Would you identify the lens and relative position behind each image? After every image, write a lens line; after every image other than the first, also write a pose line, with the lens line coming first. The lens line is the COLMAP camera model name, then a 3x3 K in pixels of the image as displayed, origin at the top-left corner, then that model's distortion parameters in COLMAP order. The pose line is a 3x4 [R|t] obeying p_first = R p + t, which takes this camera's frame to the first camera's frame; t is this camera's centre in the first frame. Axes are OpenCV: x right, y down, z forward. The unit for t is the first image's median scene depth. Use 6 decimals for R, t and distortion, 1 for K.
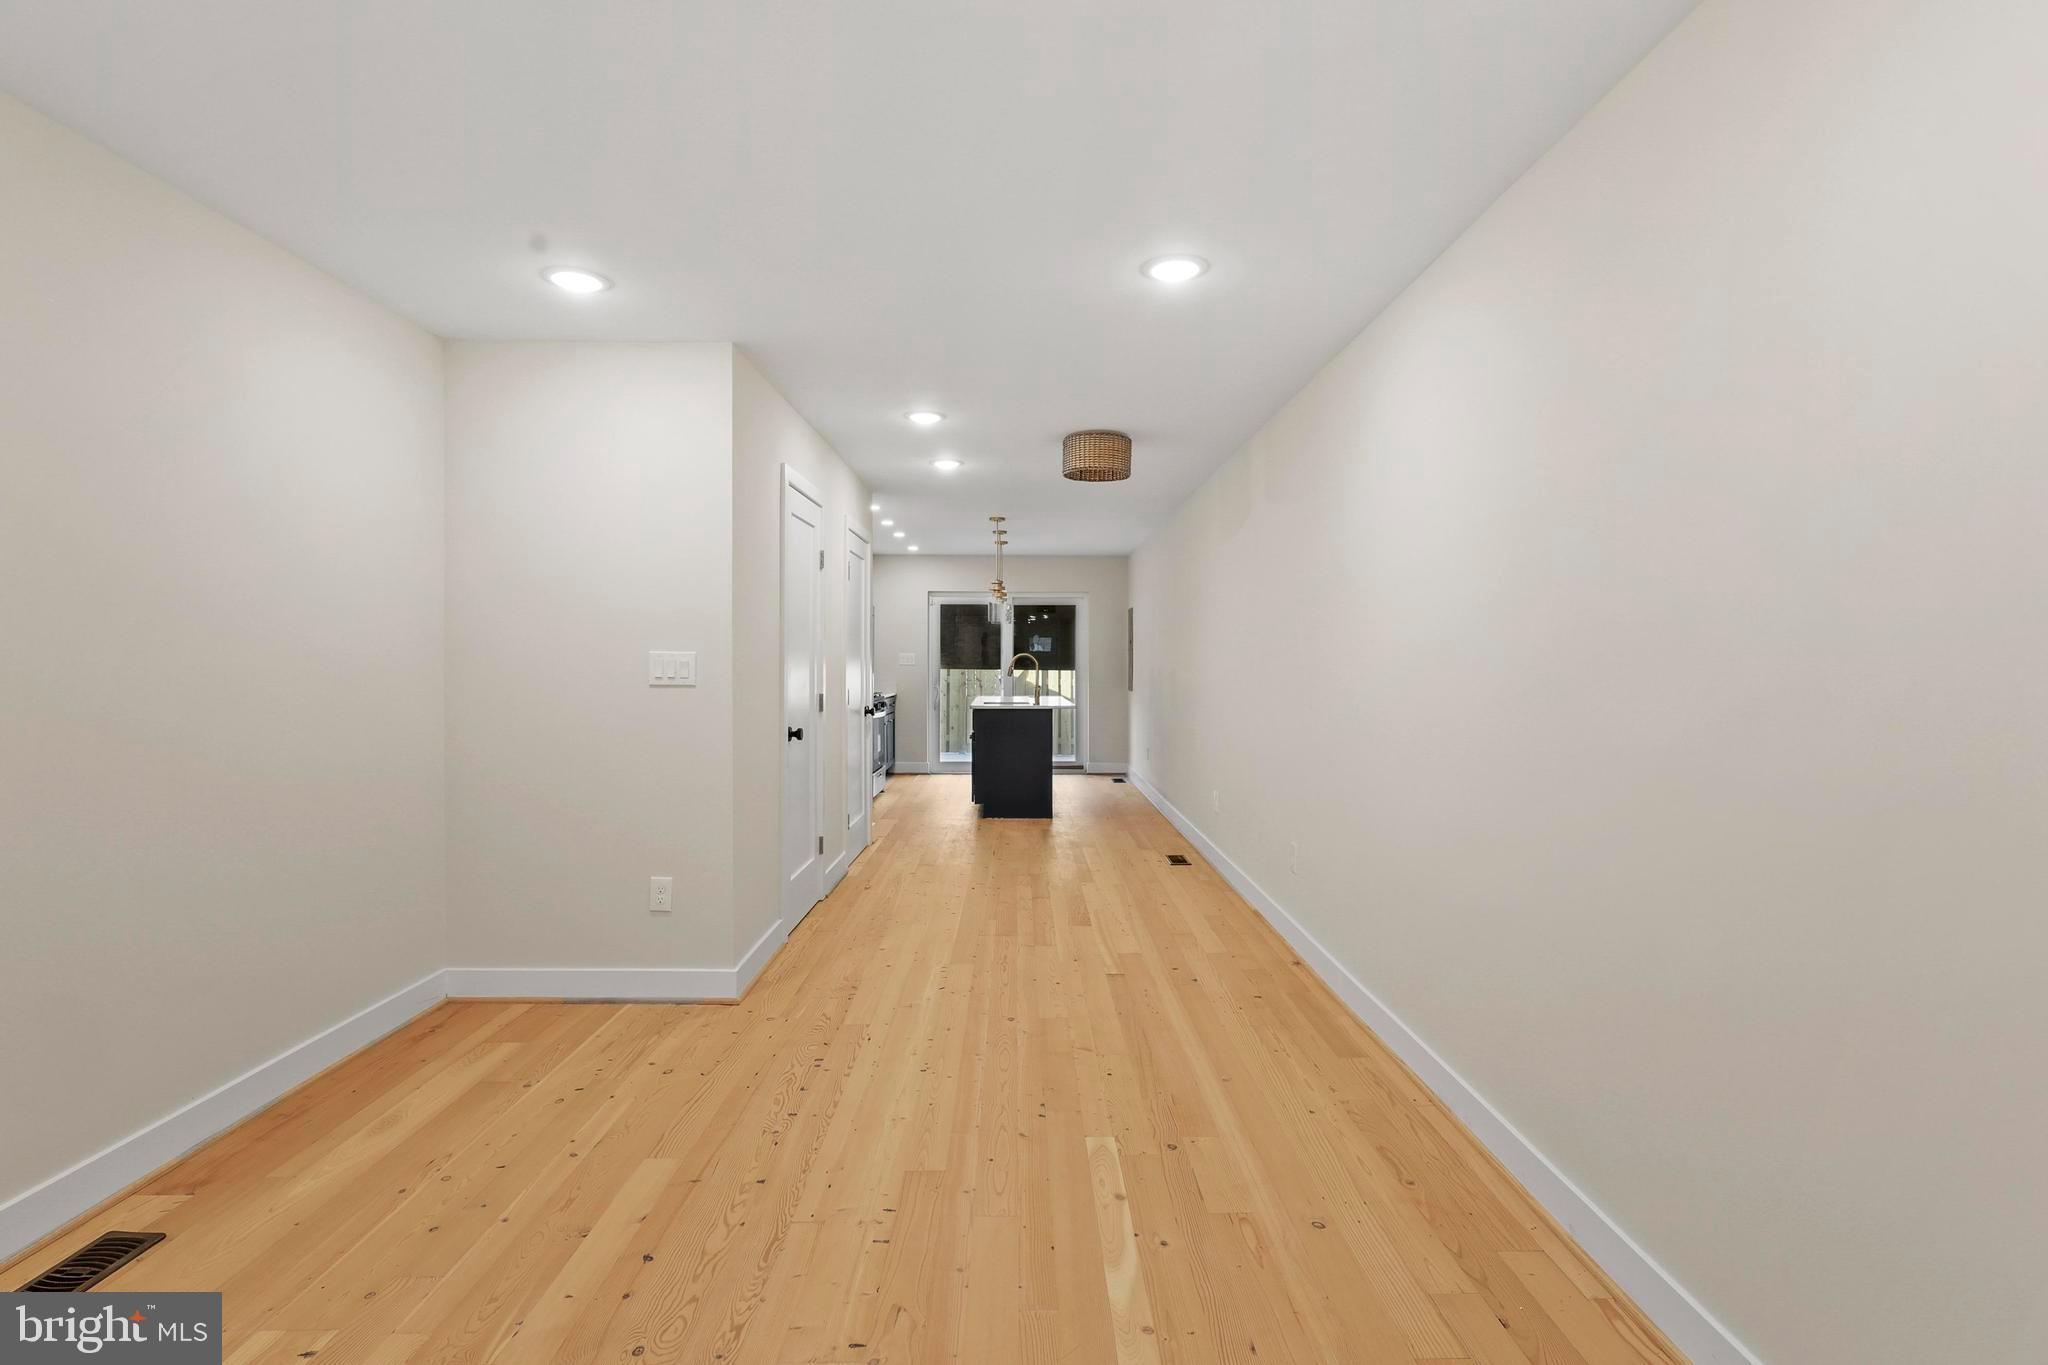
lens RADIAL K [[953.5, 0, 1032.0], [0, 953.5, 678.4], [0, 0, 1]] dist [0.005925, 0.000385]
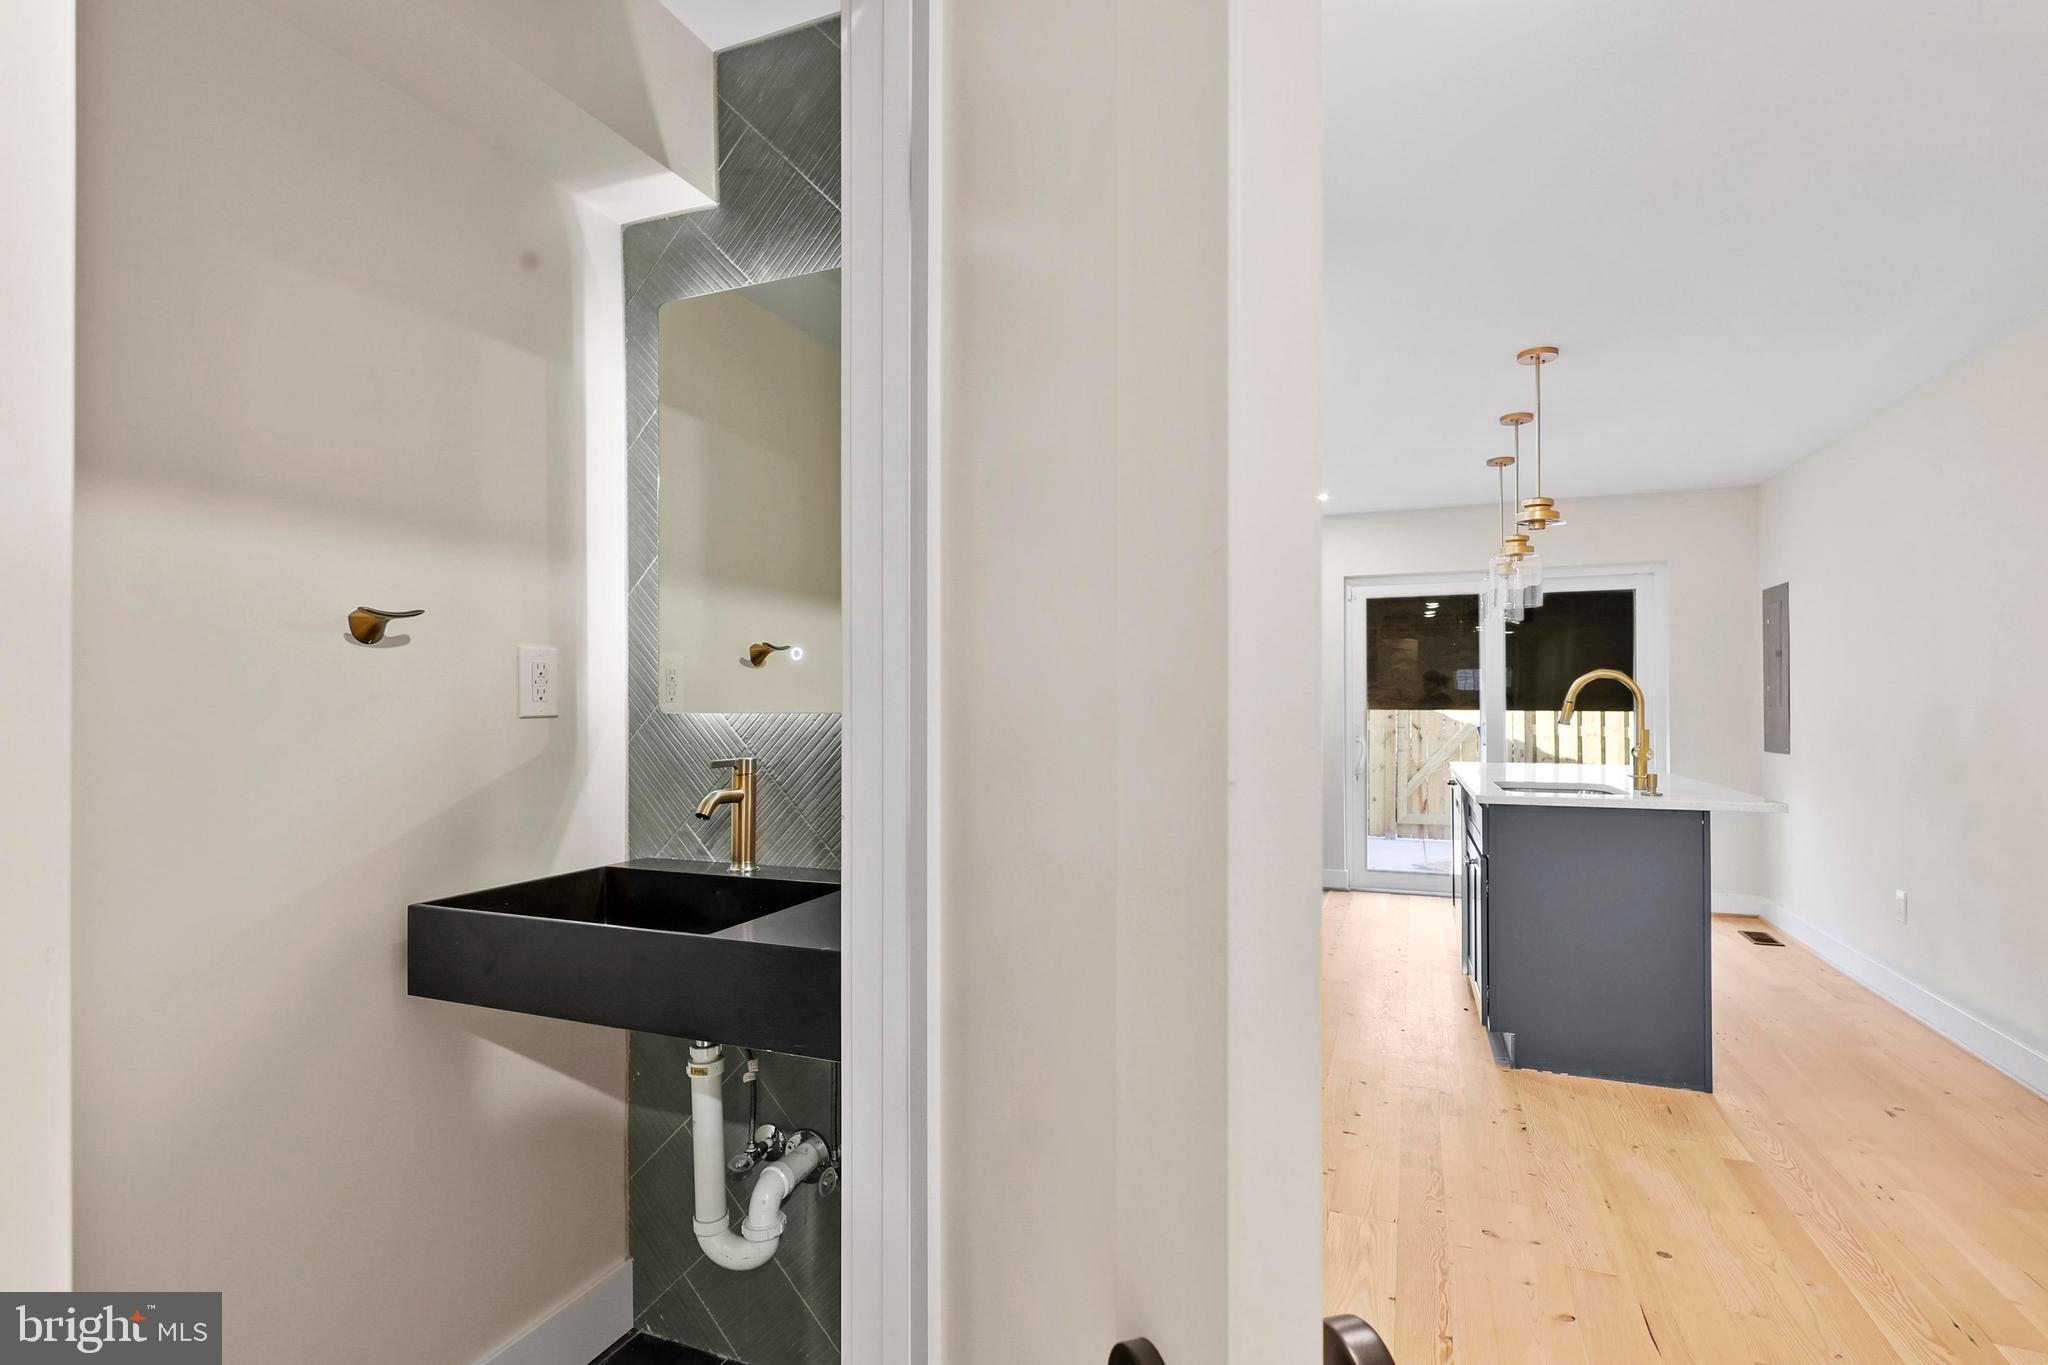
lens RADIAL K [[953.5, 0, 1020.3], [0, 953.5, 696.6], [0, 0, 1]] dist [0.005925, 0.000385]
pose [[0.915806, -0.016516, -0.401281, -0.129058], [0.007435, 0.999680, -0.024179, -0.012249], [0.401552, 0.019159, 0.915636, 0.873208]]
